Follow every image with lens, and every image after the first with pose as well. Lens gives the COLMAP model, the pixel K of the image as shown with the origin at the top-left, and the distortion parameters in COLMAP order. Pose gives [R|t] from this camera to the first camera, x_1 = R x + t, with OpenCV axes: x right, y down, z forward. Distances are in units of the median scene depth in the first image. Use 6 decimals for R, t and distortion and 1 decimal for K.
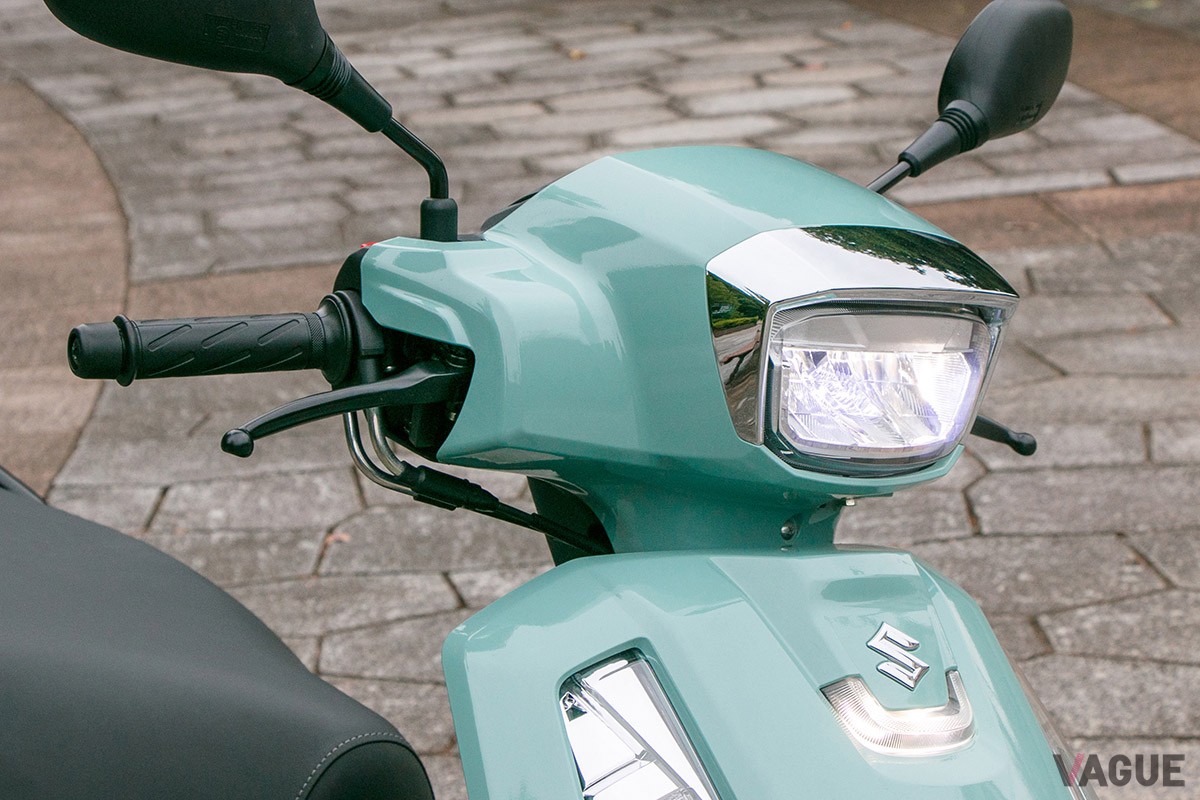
lens RADIAL K [[3225.8, 0, 600.7], [0, 3225.8, 375.5], [0, 0, 1]] dist [0.353516, 0.639824]
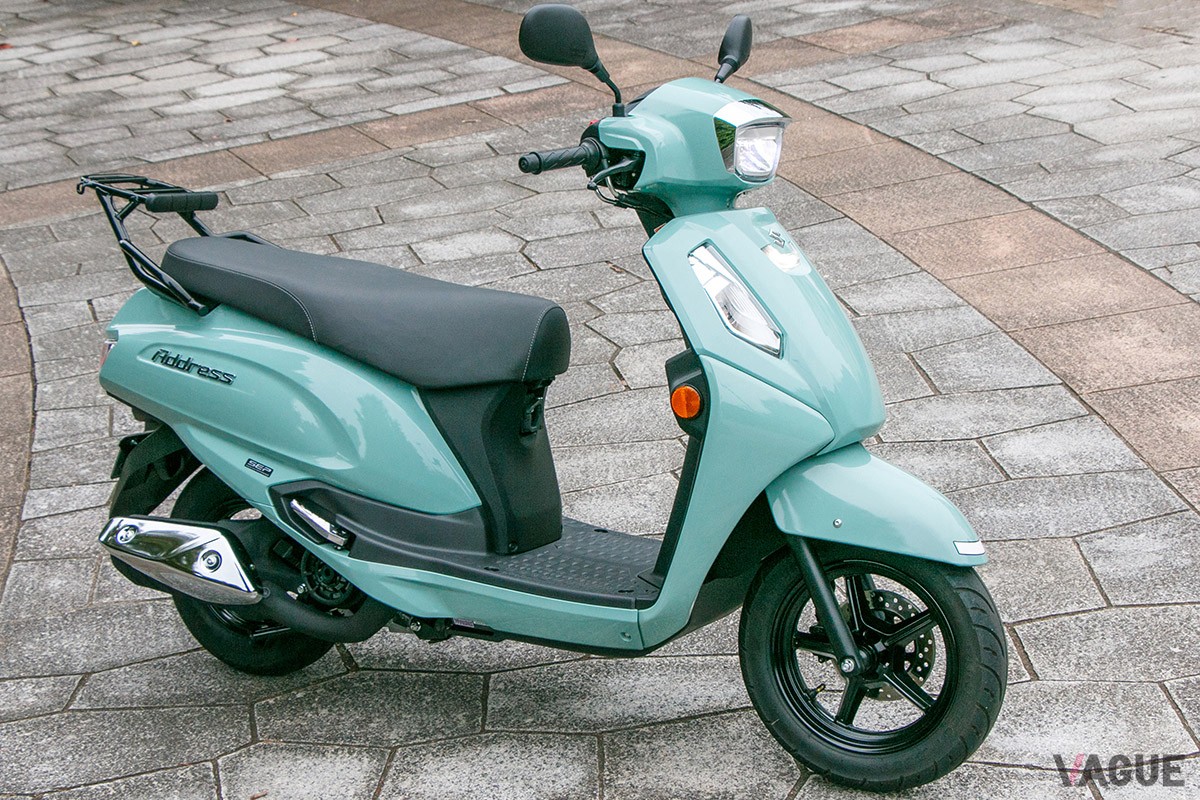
lens RADIAL K [[2409.8, 0, 600.0], [0, 2409.8, 400.0], [0, 0, 1]] dist [0.213792, 0.361525]
pose [[0.947828, -0.126546, 0.292588, -0.276218], [0.108442, 0.991088, 0.077359, 0.015597], [-0.299770, -0.041595, 0.953104, -0.416472]]
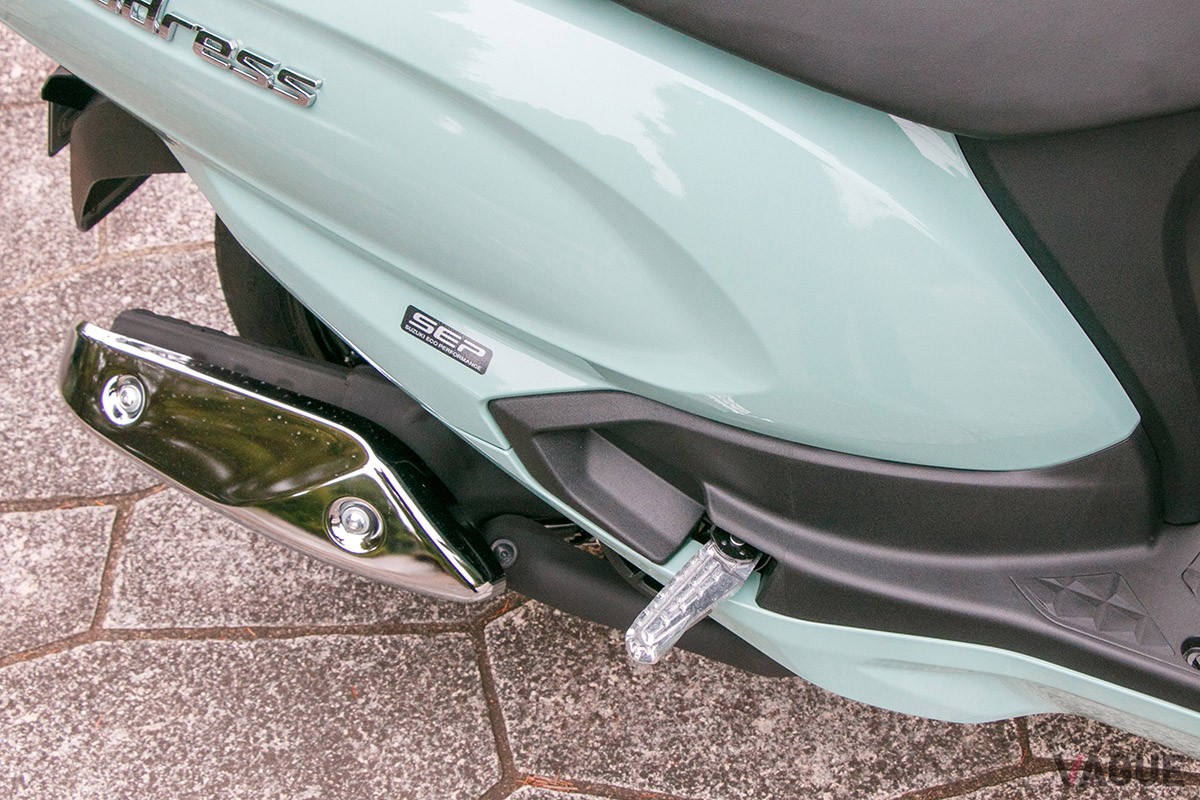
lens RADIAL K [[1569.0, 0, 596.5], [0, 1569.0, 527.0], [0, 0, 1]] dist [-0.046062, 0.320525]
pose [[0.929258, -0.347944, 0.124160, -0.152707], [0.181058, 0.721888, 0.667904, -0.007964], [-0.322022, -0.598175, 0.733818, 0.311288]]
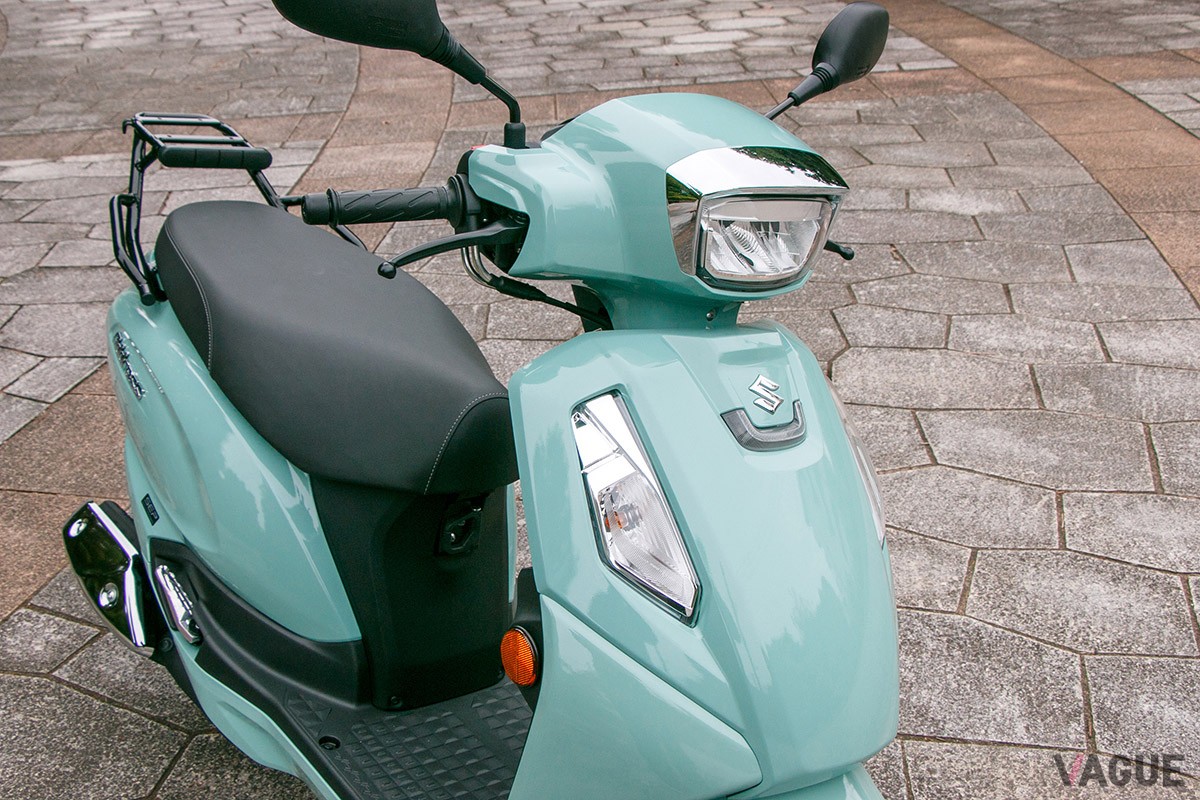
lens RADIAL K [[1323.5, 0, 576.0], [0, 1323.5, 399.9], [0, 0, 1]] dist [-0.103558, 0.296234]
pose [[0.996718, 0.044682, -0.067498, 0.013387], [-0.030082, 0.978593, 0.203596, -0.019805], [0.075150, -0.200897, 0.976725, 0.104412]]
